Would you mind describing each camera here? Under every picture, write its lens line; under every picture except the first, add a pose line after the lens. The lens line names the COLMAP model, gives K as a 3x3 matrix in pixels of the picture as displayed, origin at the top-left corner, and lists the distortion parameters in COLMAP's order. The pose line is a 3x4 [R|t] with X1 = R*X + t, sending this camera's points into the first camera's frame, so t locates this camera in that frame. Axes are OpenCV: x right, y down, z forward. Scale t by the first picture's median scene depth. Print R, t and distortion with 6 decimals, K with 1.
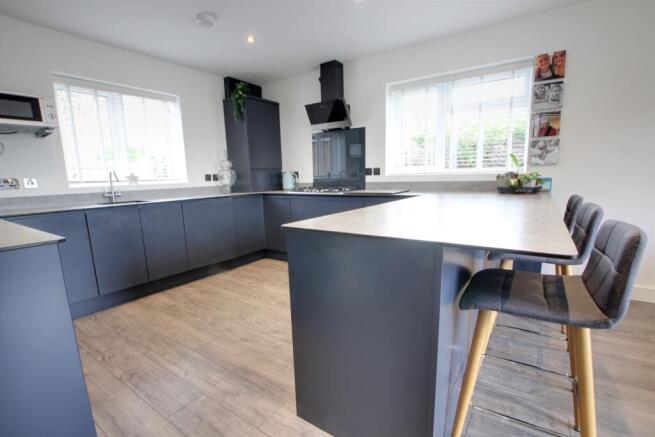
lens RADIAL K [[300.7, 0, 332.3], [0, 300.7, 228.2], [0, 0, 1]] dist [-0.036217, 0.005361]
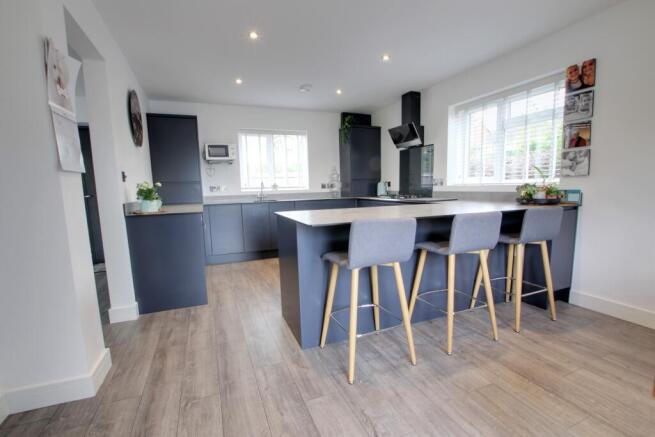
lens RADIAL K [[300.7, 0, 332.6], [0, 300.7, 227.5], [0, 0, 1]] dist [-0.036217, 0.005361]
pose [[0.837039, 0.080381, -0.541207, 0.580331], [-0.092767, 0.995678, 0.004405, 0.022018], [0.539222, 0.046519, 0.840878, -0.230254]]
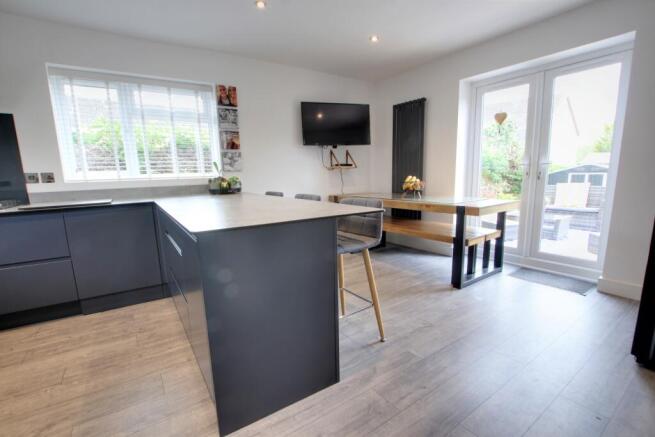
lens RADIAL K [[300.7, 0, 331.8], [0, 300.7, 228.9], [0, 0, 1]] dist [-0.036217, 0.005361]
pose [[0.359823, -0.152011, 0.920554, -0.376116], [0.176455, 0.979920, 0.092842, -0.011382], [-0.916183, 0.129030, 0.379421, 0.134107]]
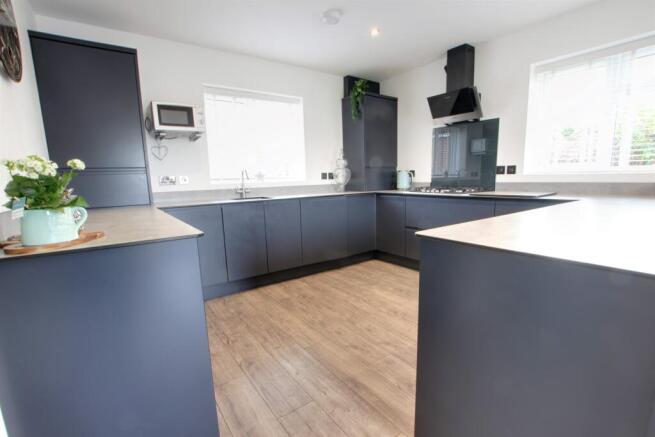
lens RADIAL K [[300.7, 0, 332.0], [0, 300.7, 227.8], [0, 0, 1]] dist [-0.036217, 0.005361]
pose [[0.939733, 0.058304, -0.336903, -0.048190], [-0.057641, 0.998266, 0.011979, -0.008884], [0.337017, 0.008163, 0.941463, 0.058787]]
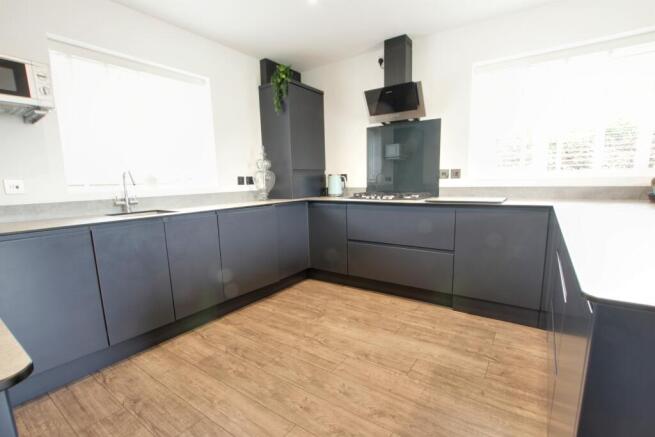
lens RADIAL K [[300.7, 0, 332.5], [0, 300.7, 228.7], [0, 0, 1]] dist [-0.036217, 0.005361]
pose [[0.999968, 0.003023, -0.007458, -0.232318], [-0.003127, 0.999898, -0.013939, -0.040876], [0.007415, 0.013962, 0.999875, 0.272762]]
